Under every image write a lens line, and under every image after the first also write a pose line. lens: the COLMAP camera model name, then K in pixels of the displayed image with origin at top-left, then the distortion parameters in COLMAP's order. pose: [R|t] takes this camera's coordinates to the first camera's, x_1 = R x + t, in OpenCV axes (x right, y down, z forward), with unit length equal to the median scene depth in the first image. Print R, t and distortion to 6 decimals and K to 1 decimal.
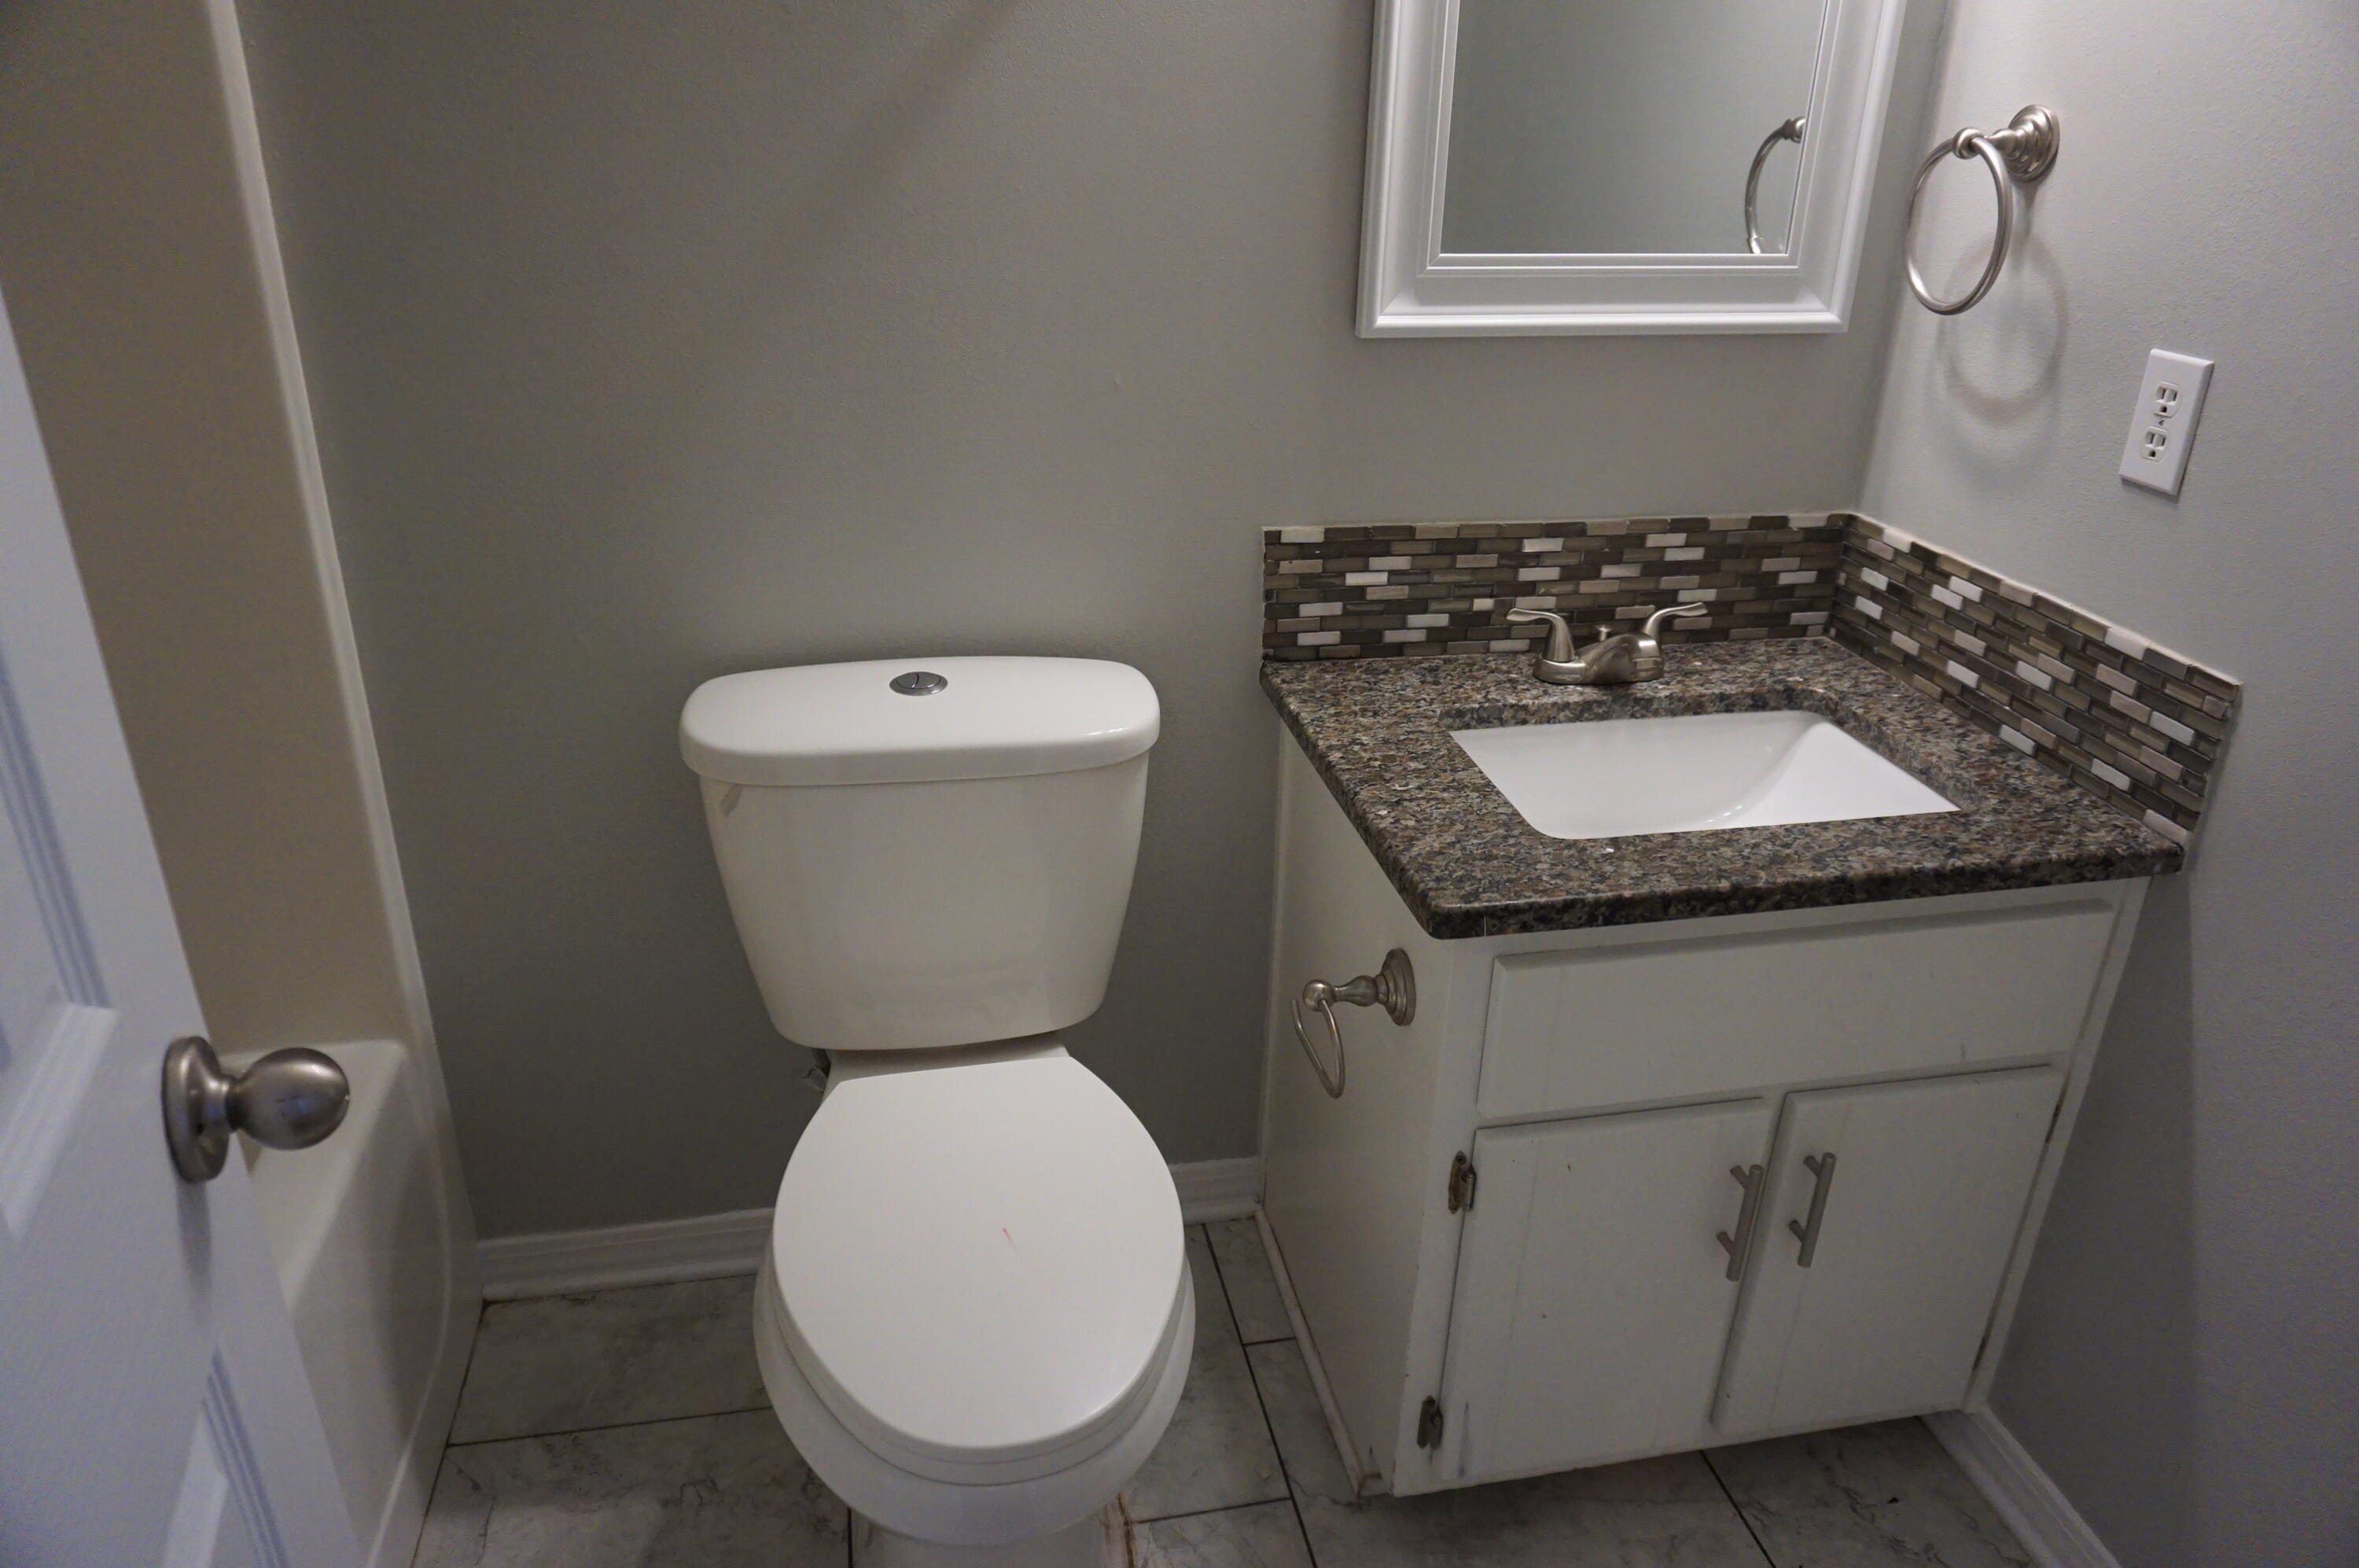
lens RADIAL K [[1570.0, 0, 1179.5], [0, 1570.0, 784.0], [0, 0, 1]] dist [-0.066497, 0.059869]
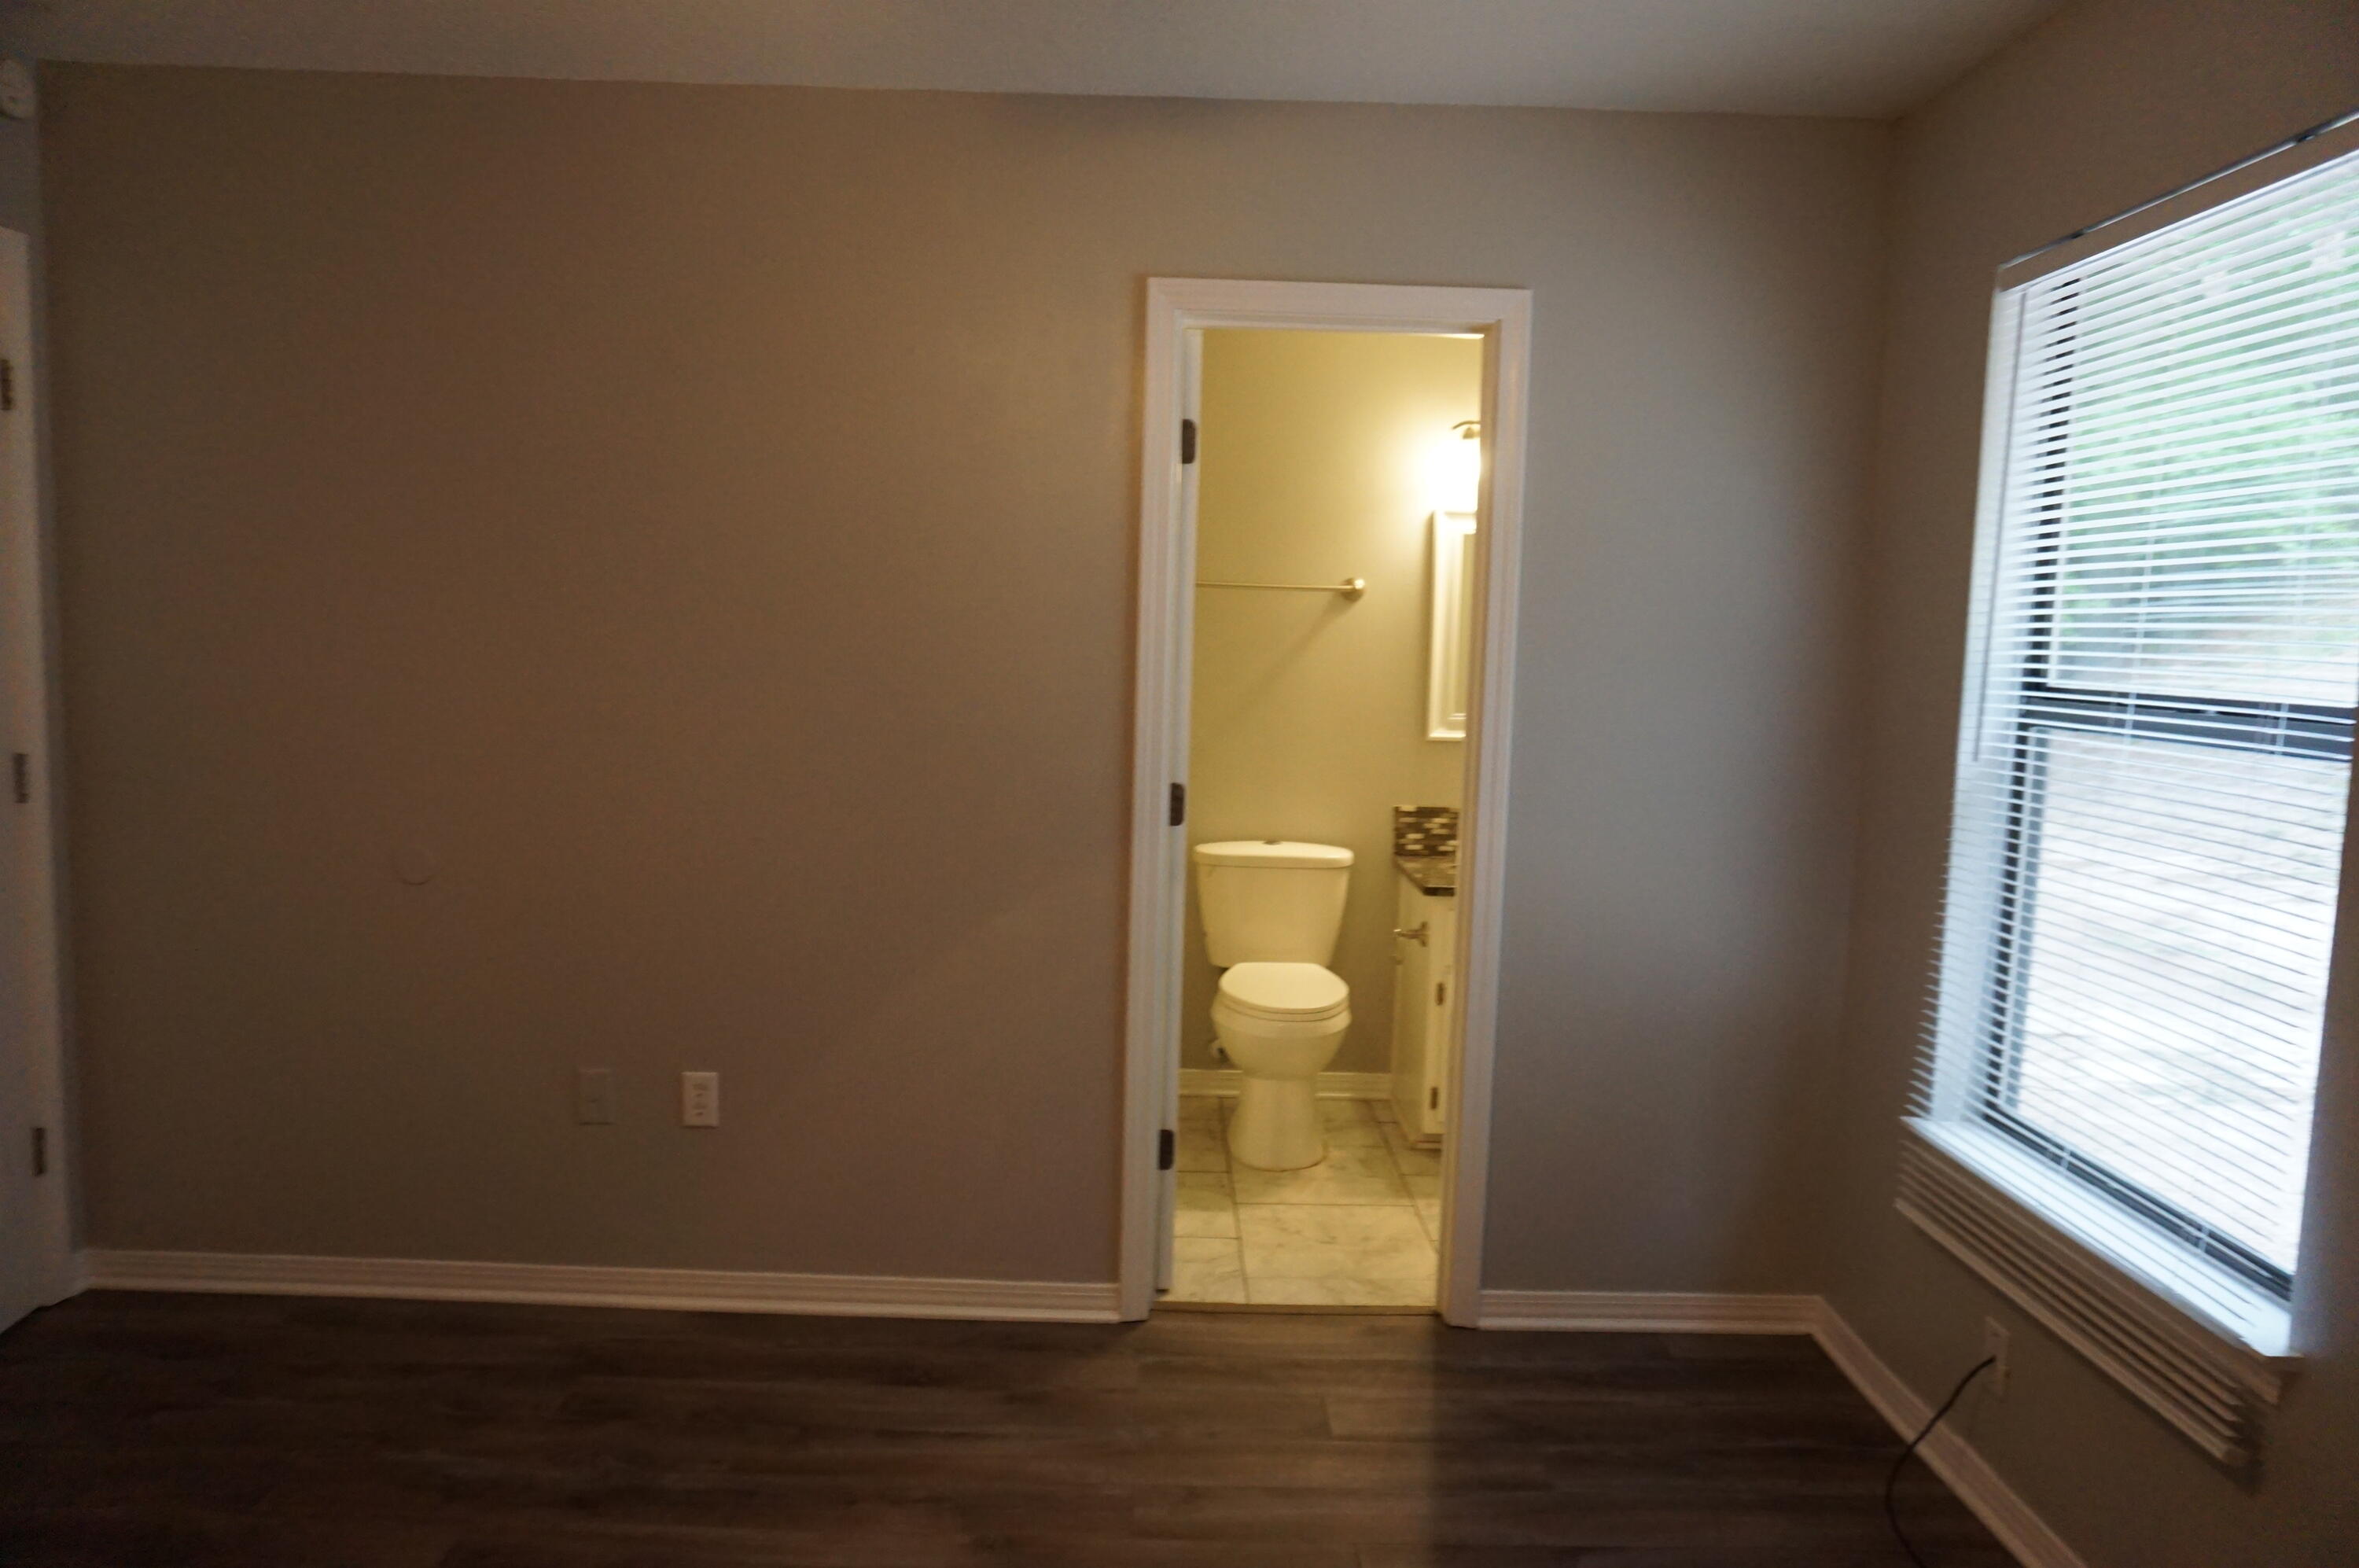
lens RADIAL K [[1570.0, 0, 1179.5], [0, 1570.0, 784.0], [0, 0, 1]] dist [-0.066497, 0.059869]
pose [[0.982890, 0.026261, -0.182309, 0.185159], [-0.084366, 0.944039, -0.318861, 0.725238], [0.163734, 0.328786, 0.930103, -1.687396]]
